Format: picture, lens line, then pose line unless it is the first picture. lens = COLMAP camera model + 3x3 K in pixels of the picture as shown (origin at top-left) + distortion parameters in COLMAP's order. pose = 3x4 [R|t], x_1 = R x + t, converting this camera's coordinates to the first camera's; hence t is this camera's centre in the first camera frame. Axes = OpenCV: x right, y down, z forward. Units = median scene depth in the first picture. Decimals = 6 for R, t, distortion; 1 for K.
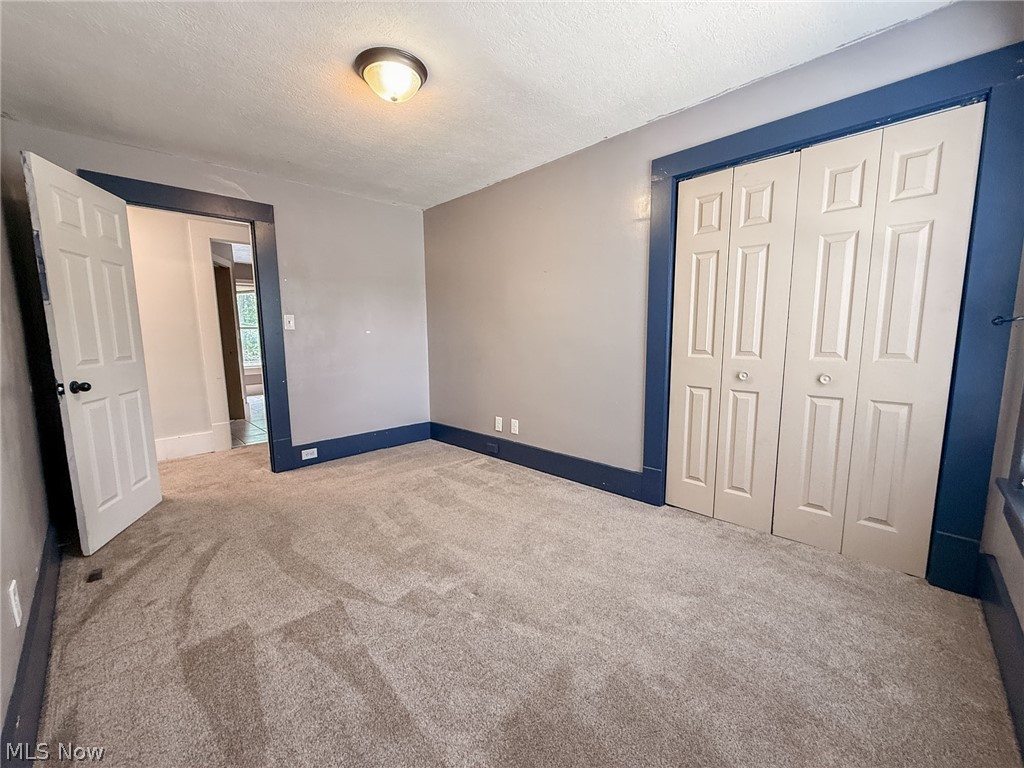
lens RADIAL K [[409.4, 0, 512.3], [0, 409.4, 384.0], [0, 0, 1]] dist [0.002083, 0.000307]
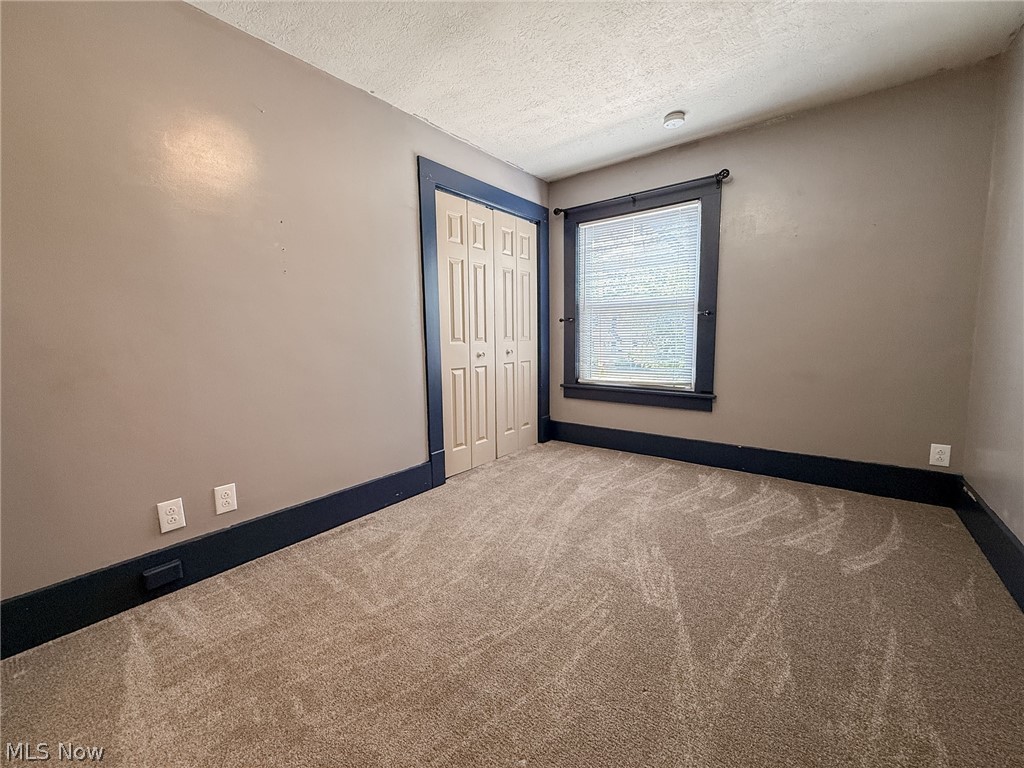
lens RADIAL K [[409.4, 0, 512.4], [0, 409.4, 382.9], [0, 0, 1]] dist [0.002083, 0.000307]
pose [[-0.117884, -0.095803, 0.988395, -0.760924], [0.147145, 0.982662, 0.112797, -0.062806], [-0.982065, 0.158734, -0.101744, 0.959111]]
